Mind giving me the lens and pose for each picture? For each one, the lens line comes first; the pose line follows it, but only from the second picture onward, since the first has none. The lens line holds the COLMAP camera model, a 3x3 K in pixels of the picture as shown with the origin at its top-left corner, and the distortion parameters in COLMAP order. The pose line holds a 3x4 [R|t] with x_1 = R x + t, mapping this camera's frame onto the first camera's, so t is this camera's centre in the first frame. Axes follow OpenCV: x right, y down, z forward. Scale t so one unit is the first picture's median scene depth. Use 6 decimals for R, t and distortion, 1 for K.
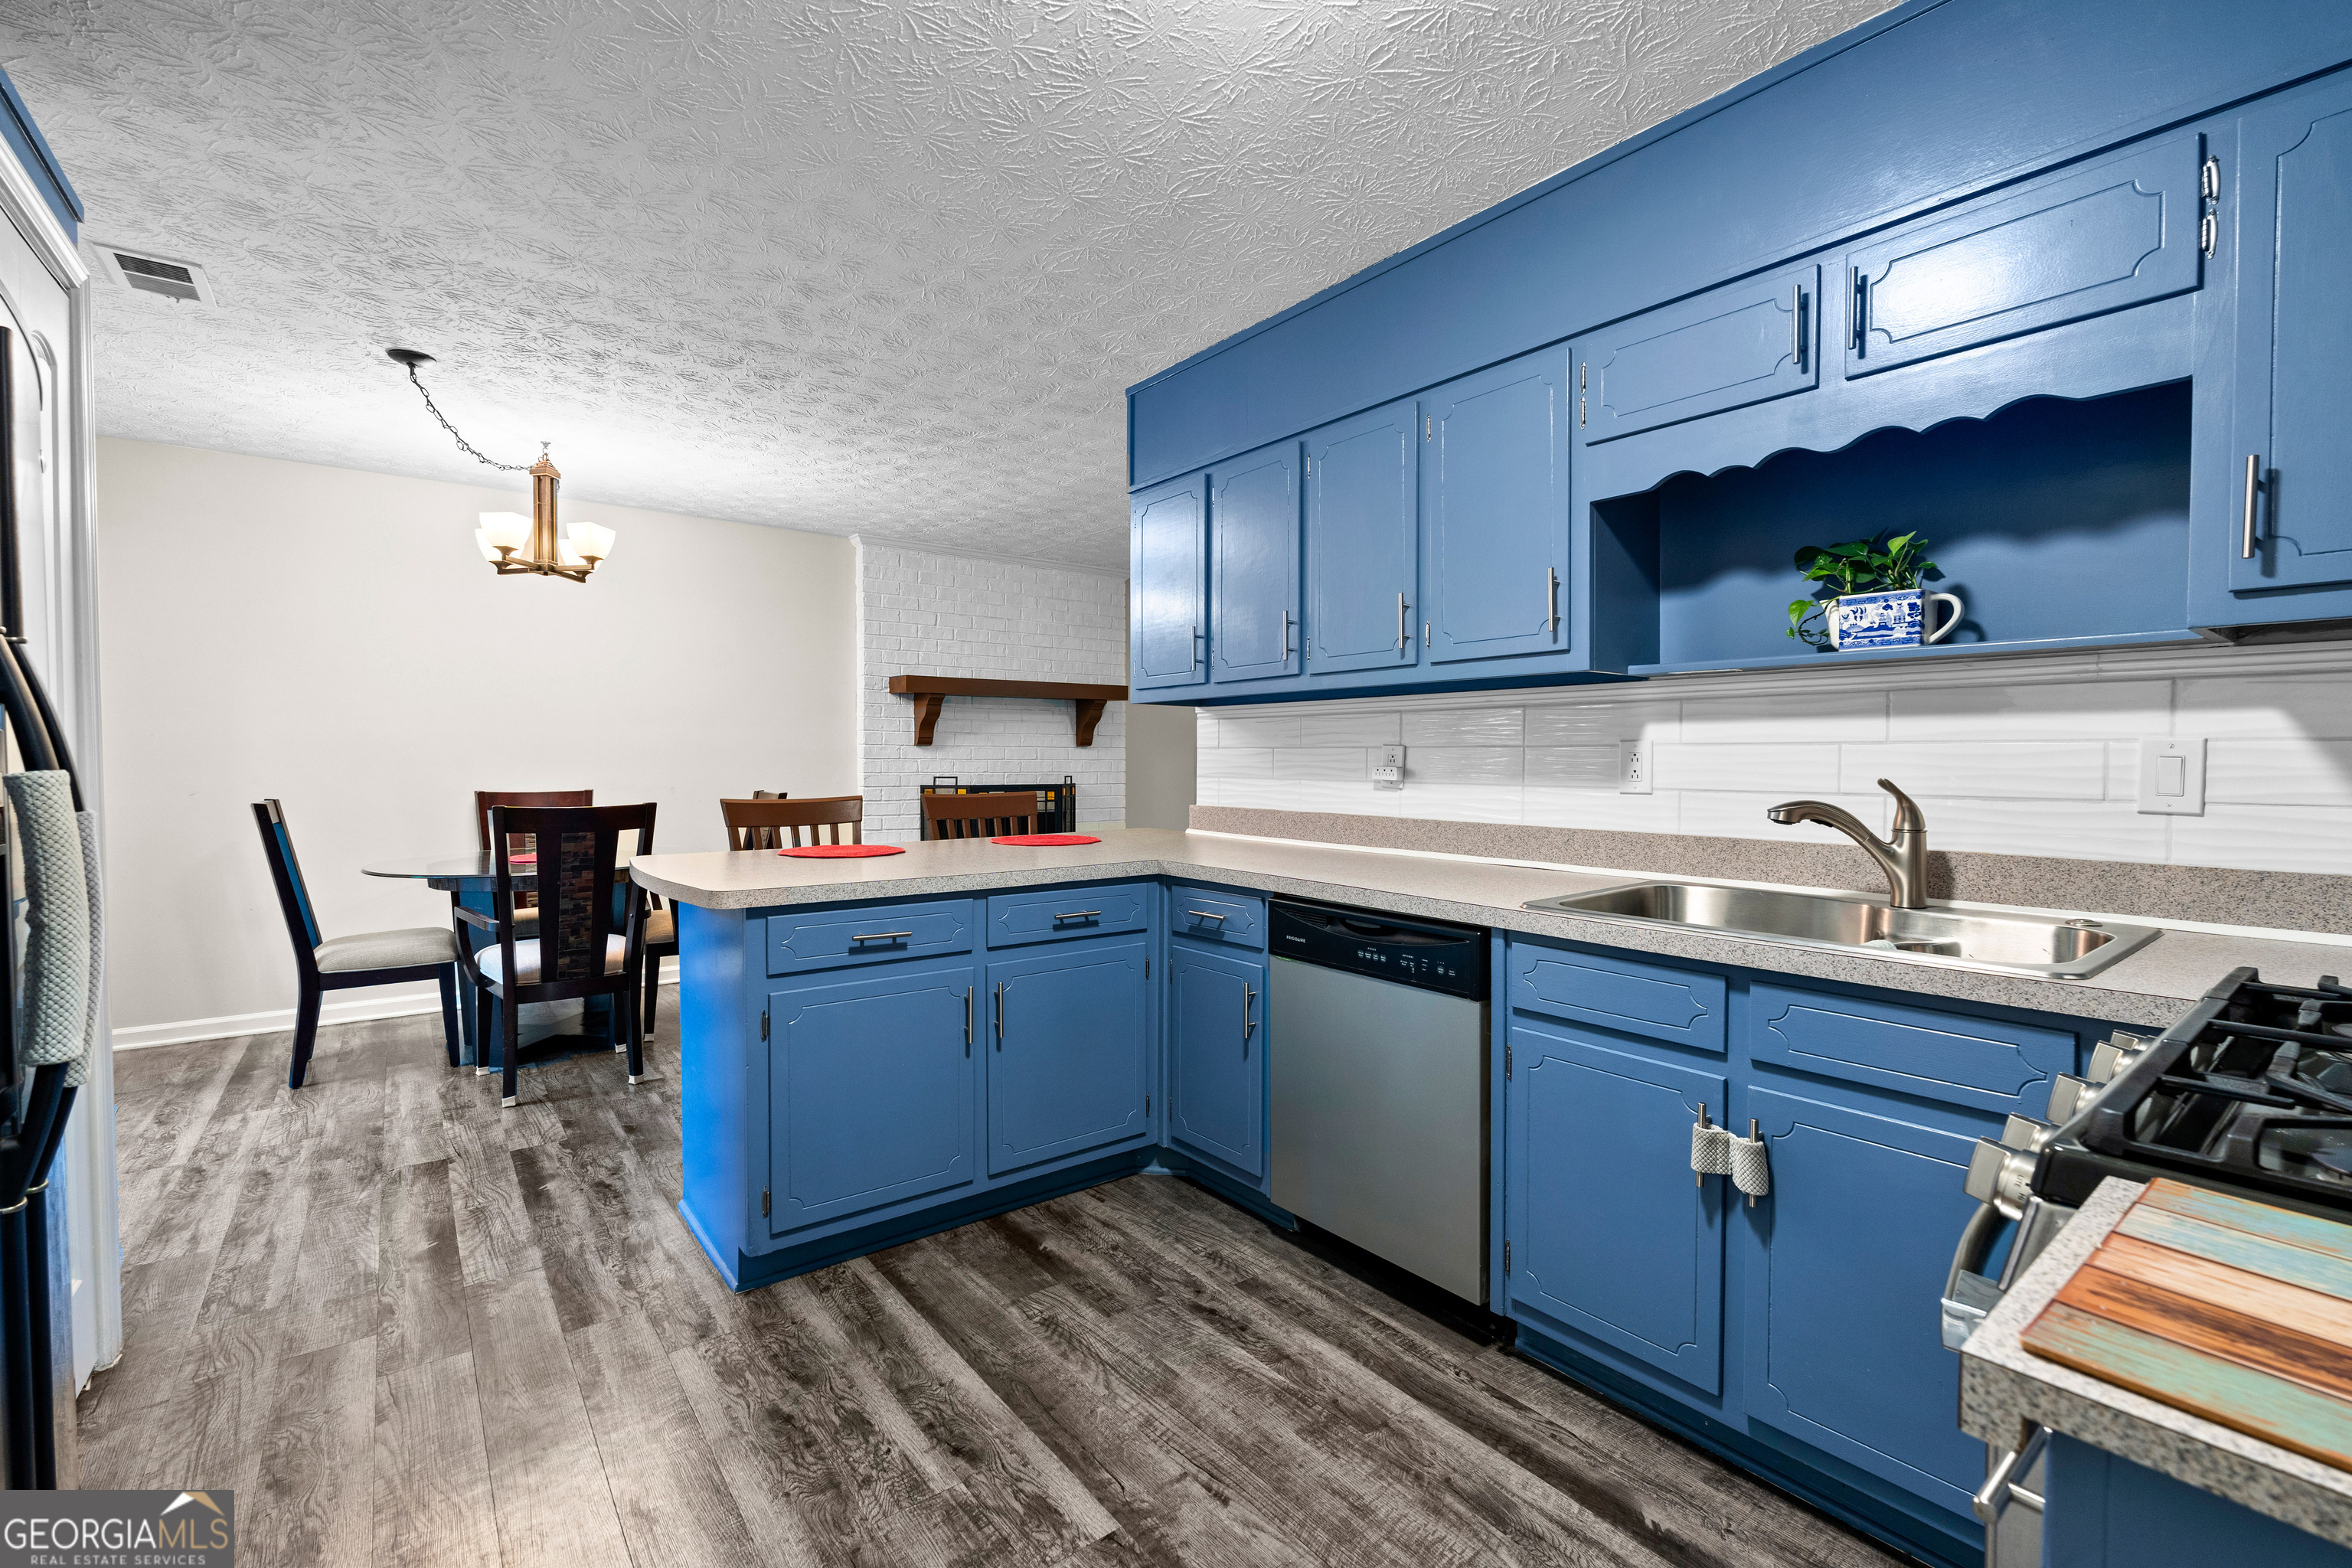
lens RADIAL K [[1001.2, 0, 1166.8], [0, 1001.2, 783.9], [0, 0, 1]] dist [-0.008463, -0.000288]
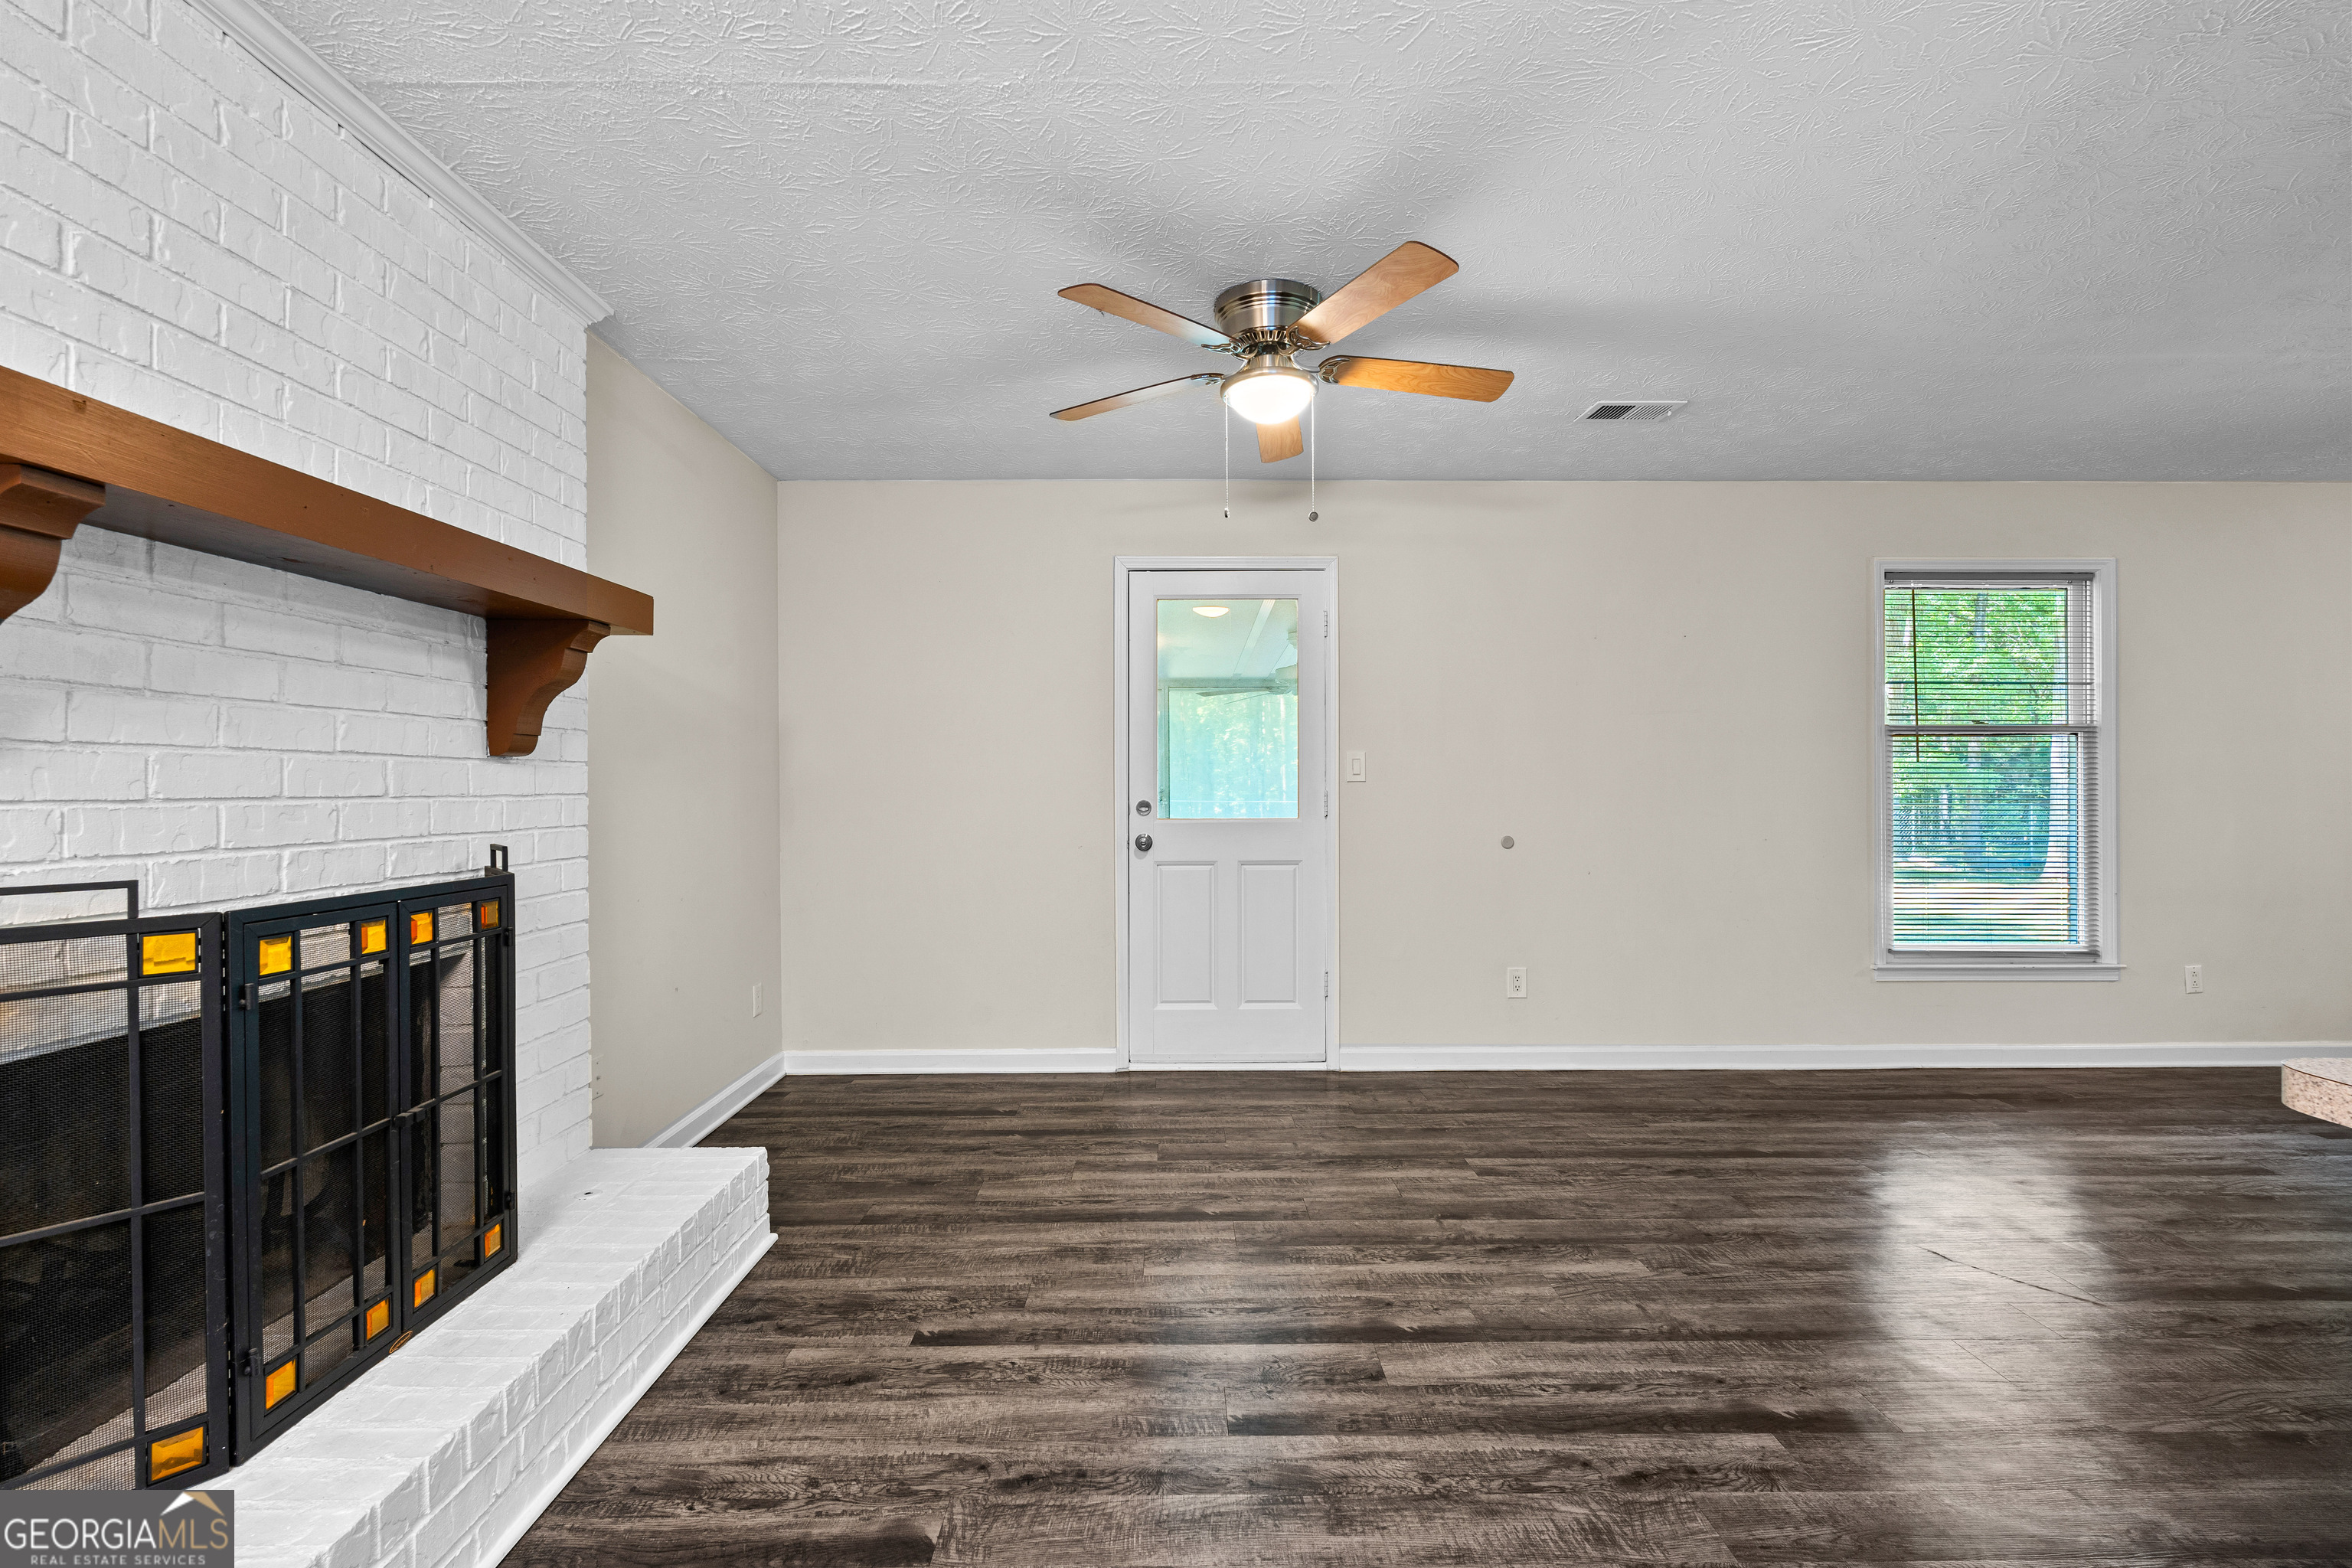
lens RADIAL K [[1026.9, 0, 1176.0], [0, 1026.9, 784.0], [0, 0, 1]] dist [-0.002607, 0.000340]
pose [[0.603381, -0.004571, 0.797440, -0.227512], [0.023021, 0.999667, -0.011688, -0.018759], [-0.797120, 0.025410, 0.603286, 0.615431]]
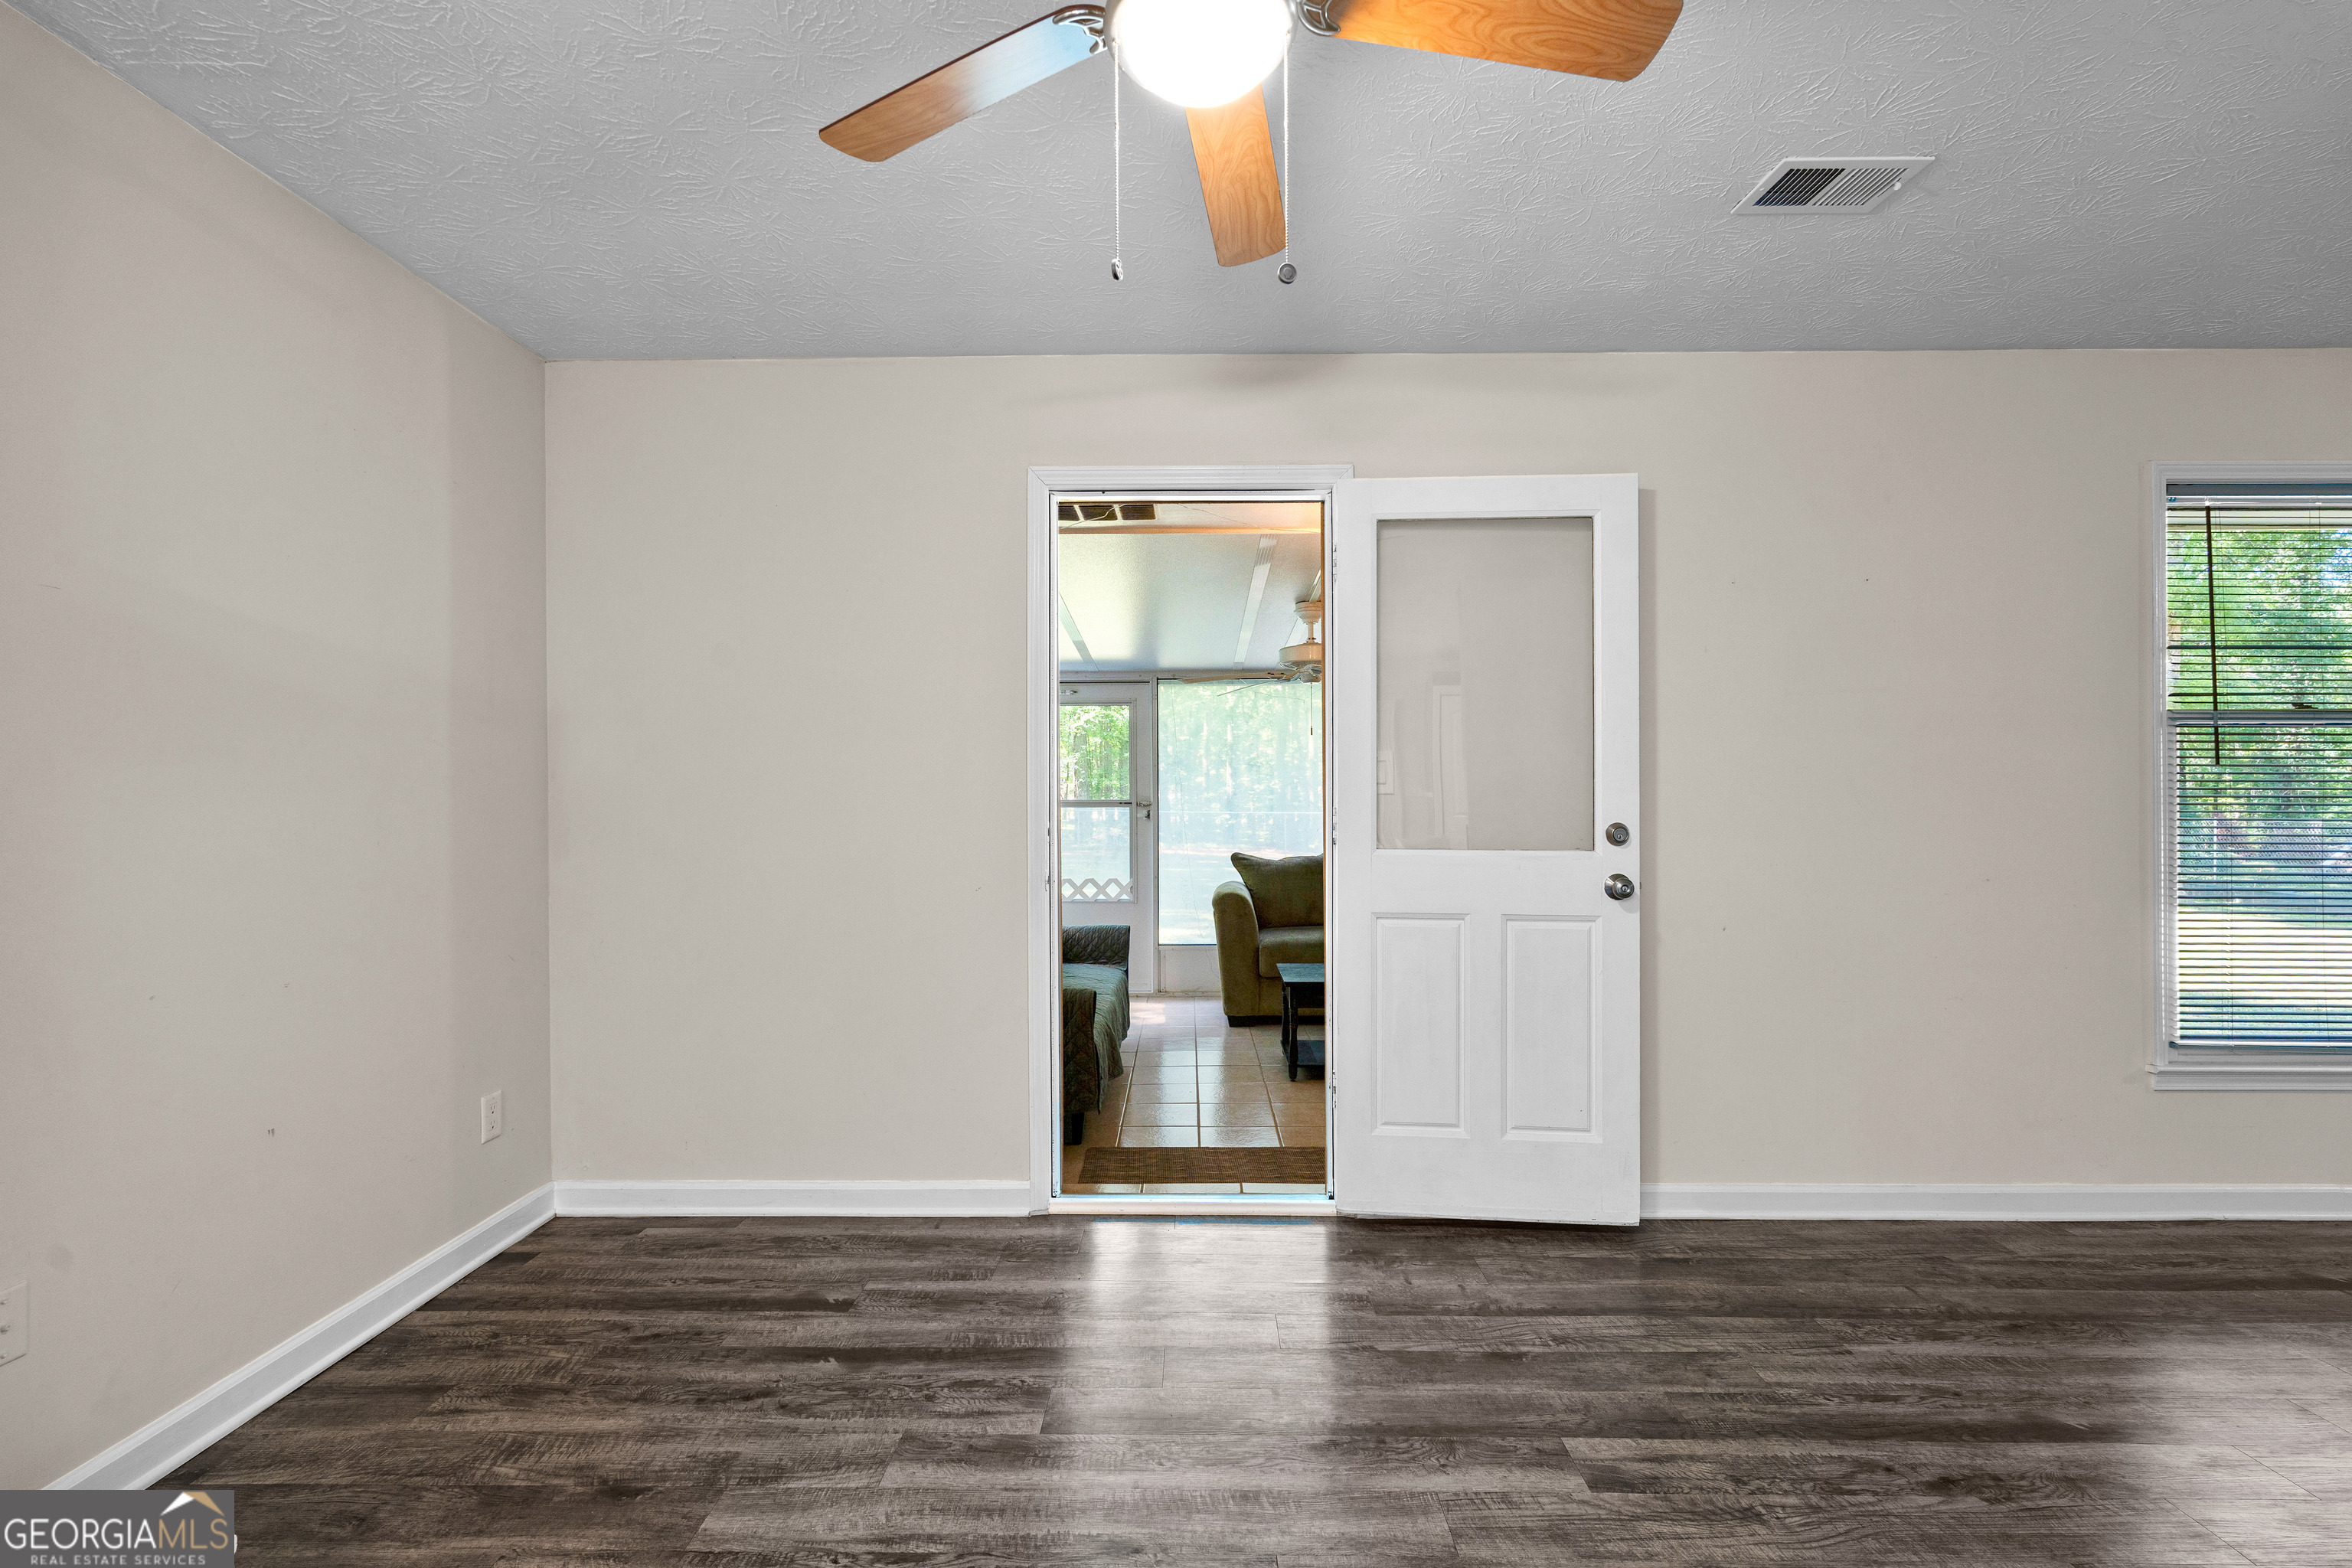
lens RADIAL K [[1045.1, 0, 1173.8], [0, 1045.1, 797.7], [0, 0, 1]] dist [-0.001178, 0.000114]
pose [[0.624704, -0.007089, 0.780830, -0.050597], [0.022922, 0.999694, -0.009263, -0.021687], [-0.780525, 0.023685, 0.624675, 0.702937]]
